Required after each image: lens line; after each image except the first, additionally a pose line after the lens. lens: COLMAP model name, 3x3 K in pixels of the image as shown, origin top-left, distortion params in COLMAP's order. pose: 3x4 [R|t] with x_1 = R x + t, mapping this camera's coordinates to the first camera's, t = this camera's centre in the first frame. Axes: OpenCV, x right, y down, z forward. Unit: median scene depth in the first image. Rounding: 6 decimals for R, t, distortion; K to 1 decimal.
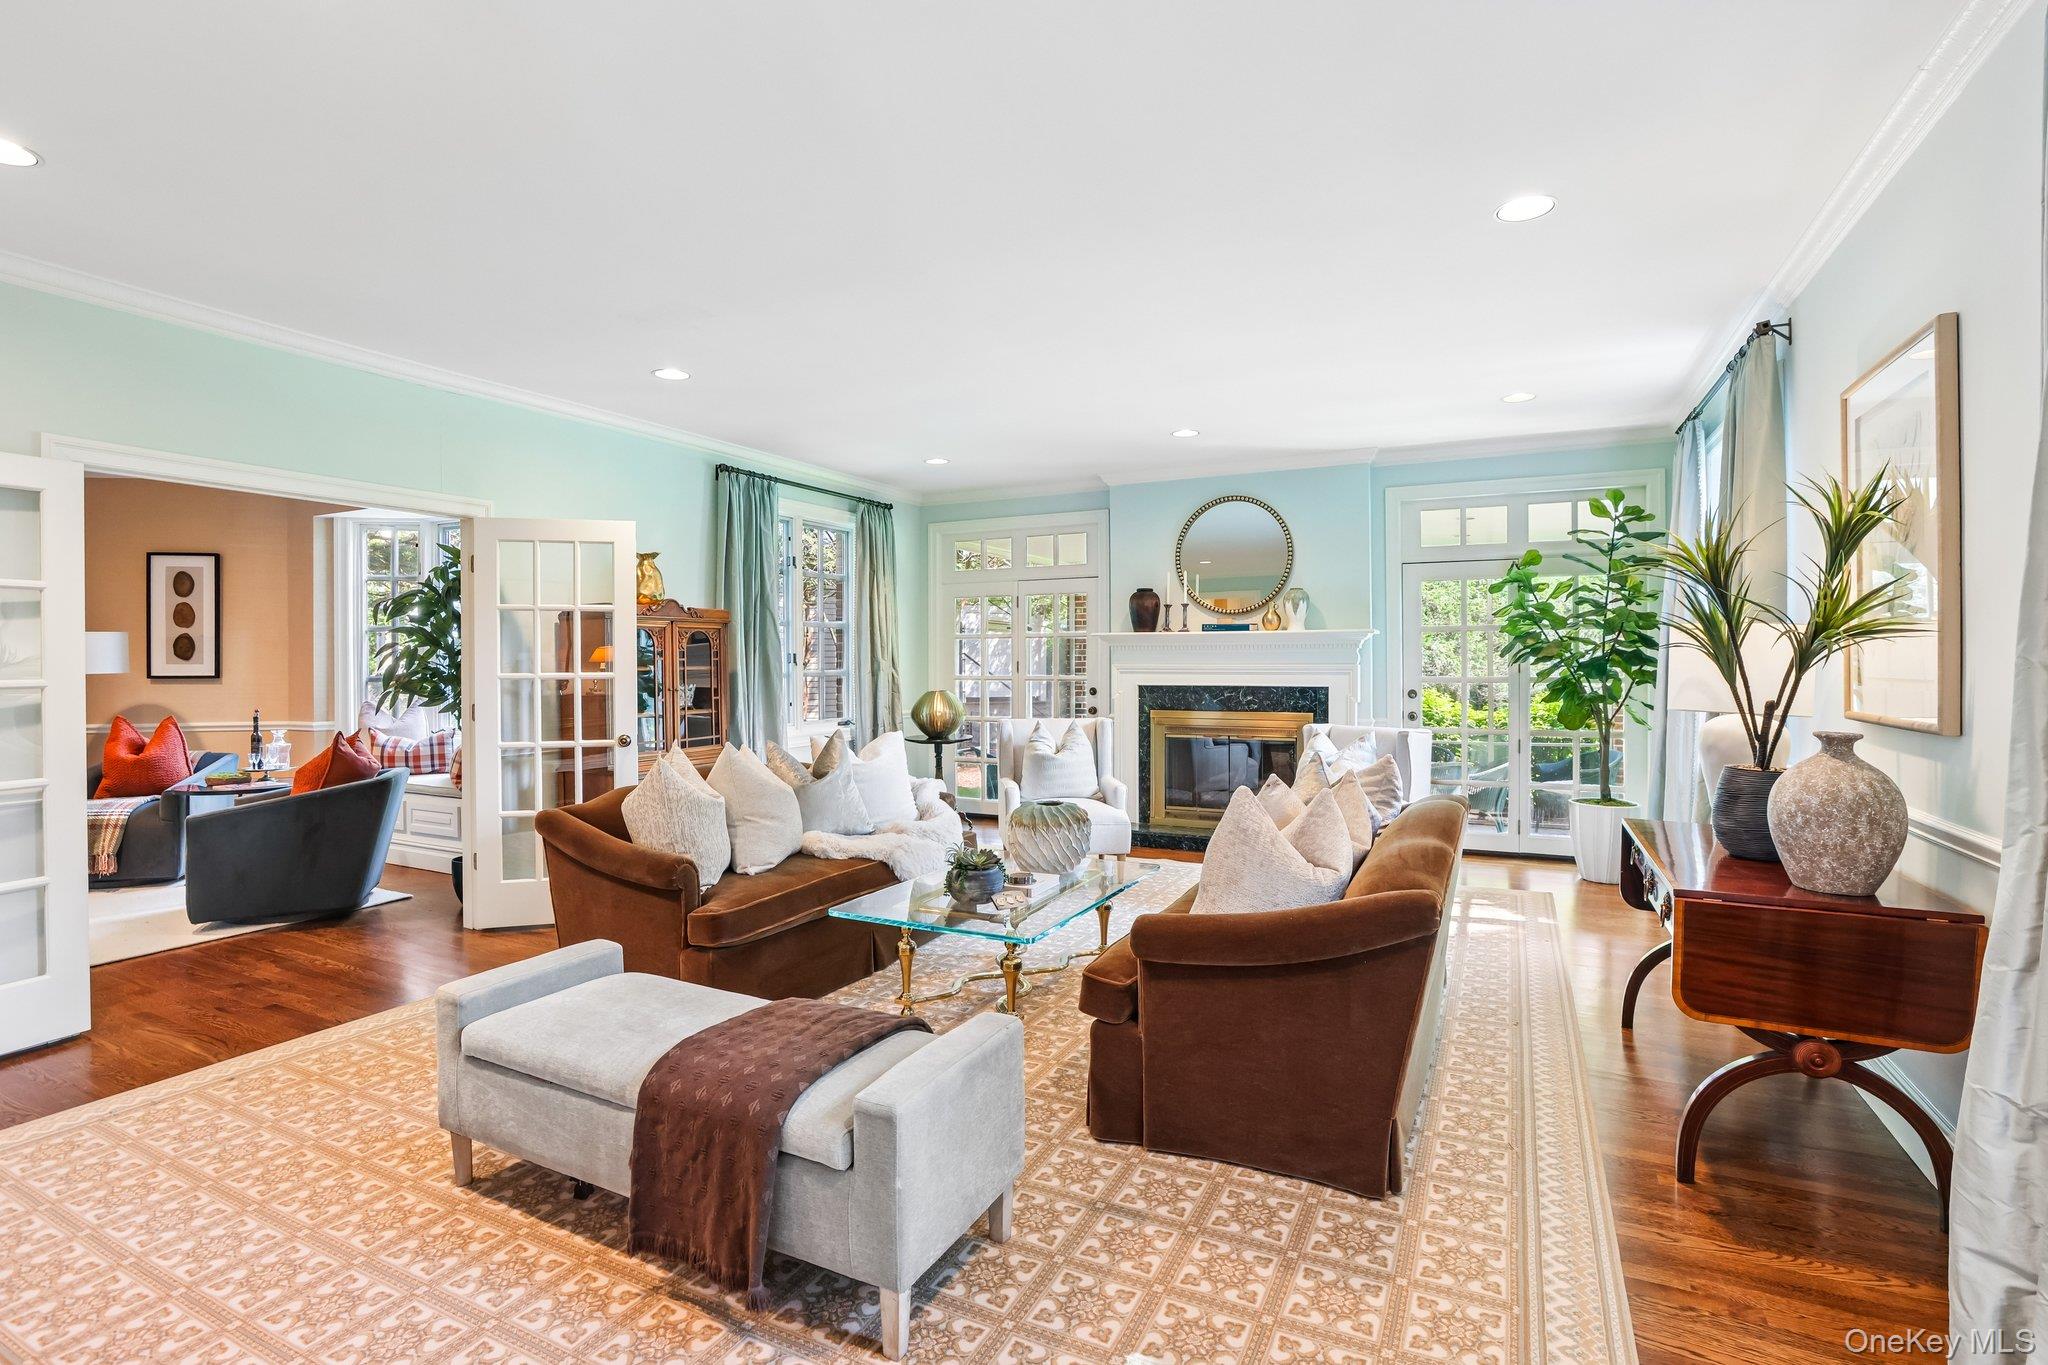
lens RADIAL K [[944.2, 0, 1044.3], [0, 944.2, 665.0], [0, 0, 1]] dist [-0.019202, 0.001728]
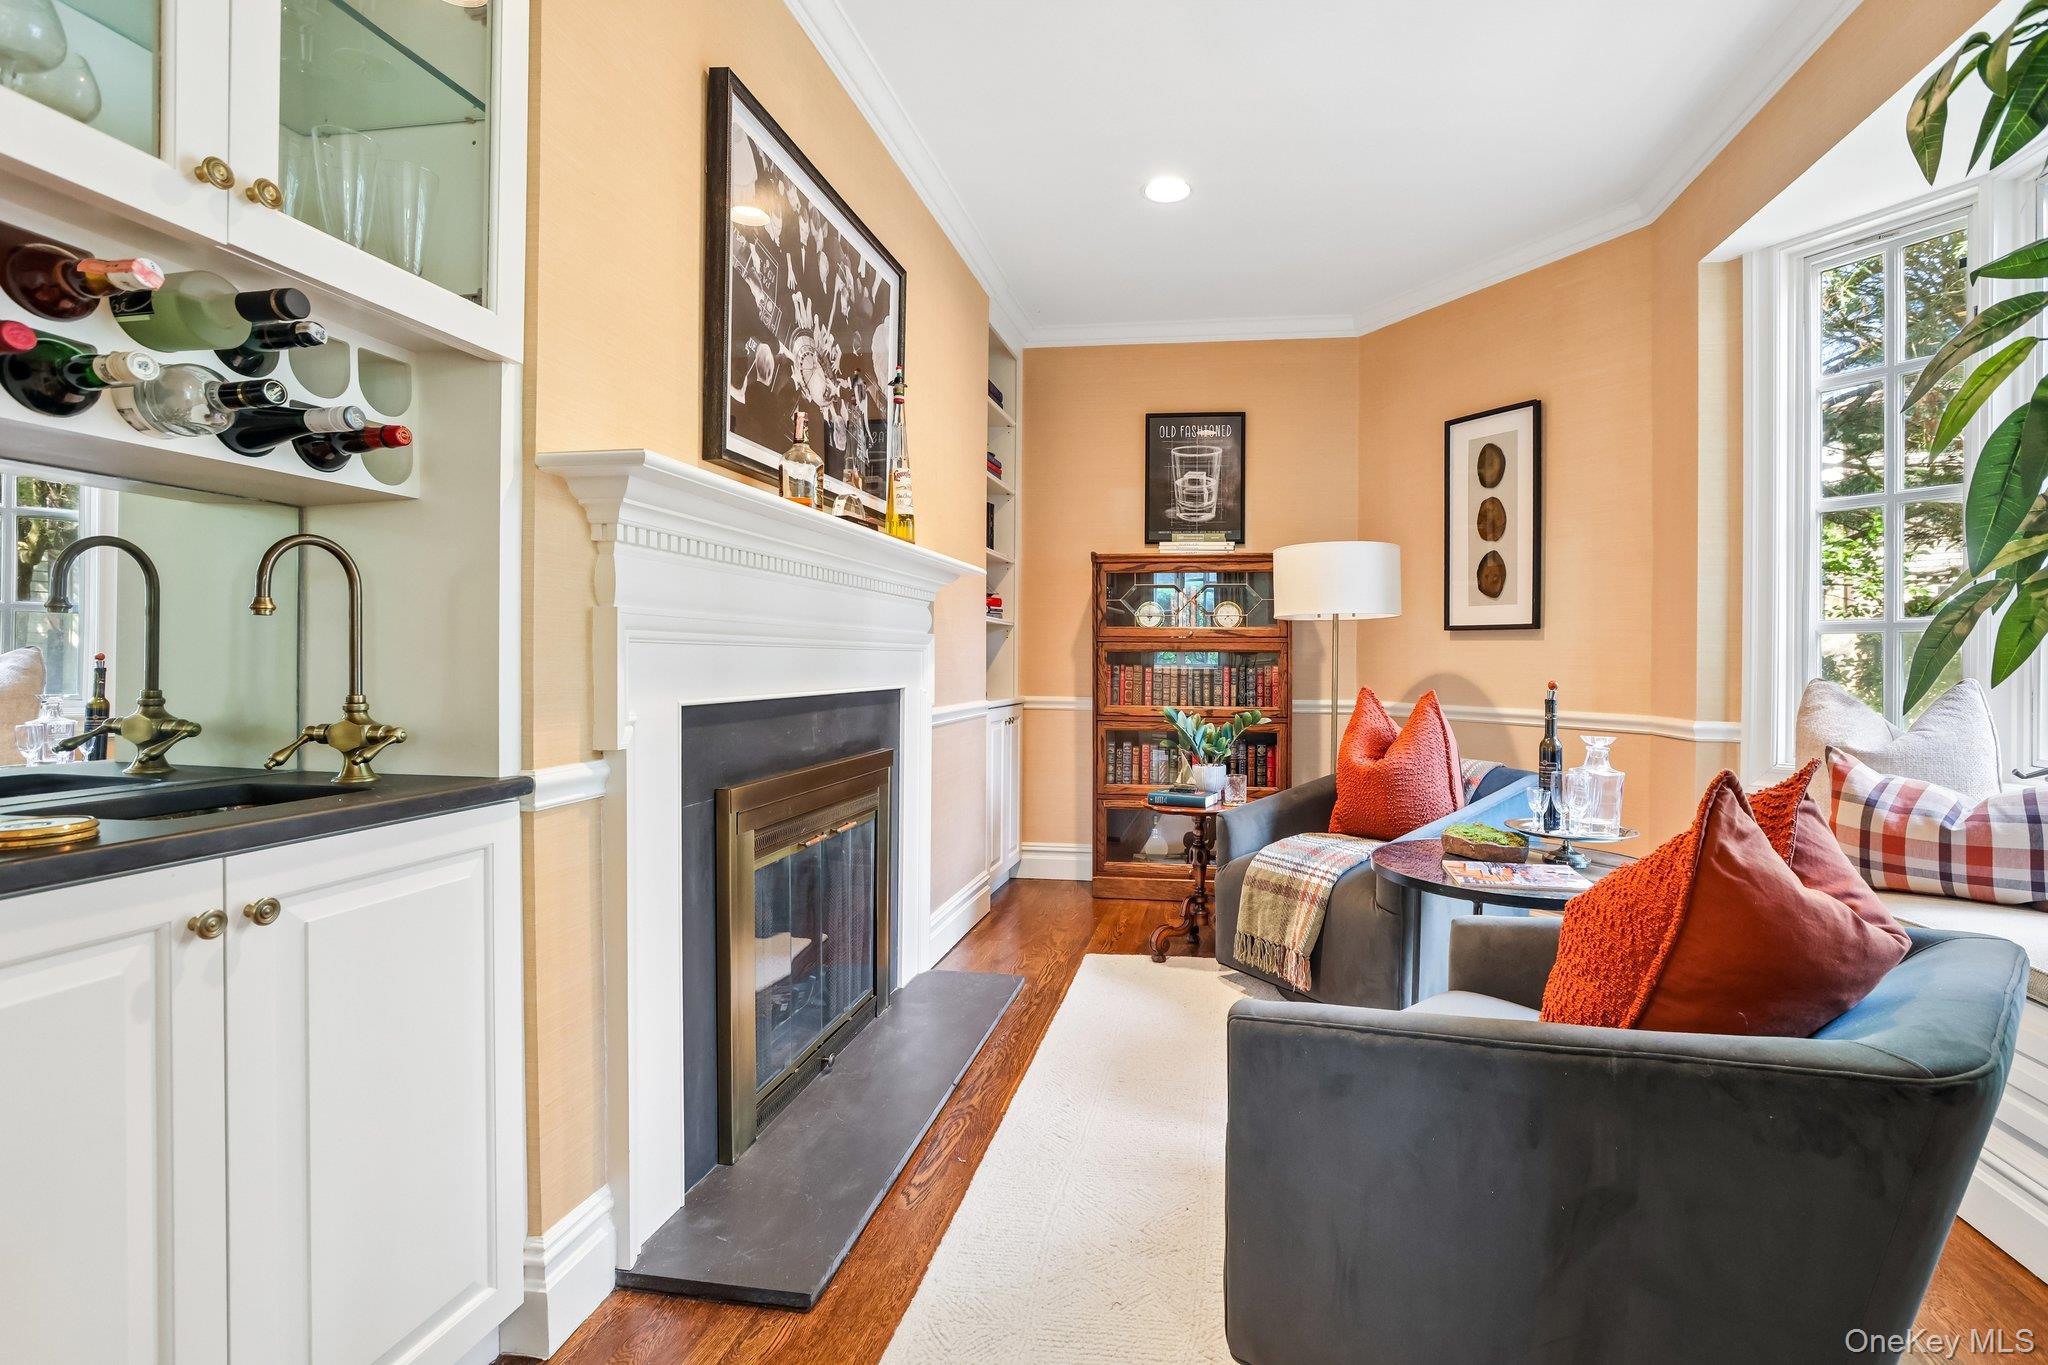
lens RADIAL K [[944.2, 0, 1089.7], [0, 944.2, 662.1], [0, 0, 1]] dist [-0.019202, 0.001728]
pose [[0.289170, 0.009536, -0.957230, -0.457039], [-0.007585, 0.999942, 0.007670, 0.033618], [0.957248, 0.005043, 0.289225, 0.618843]]
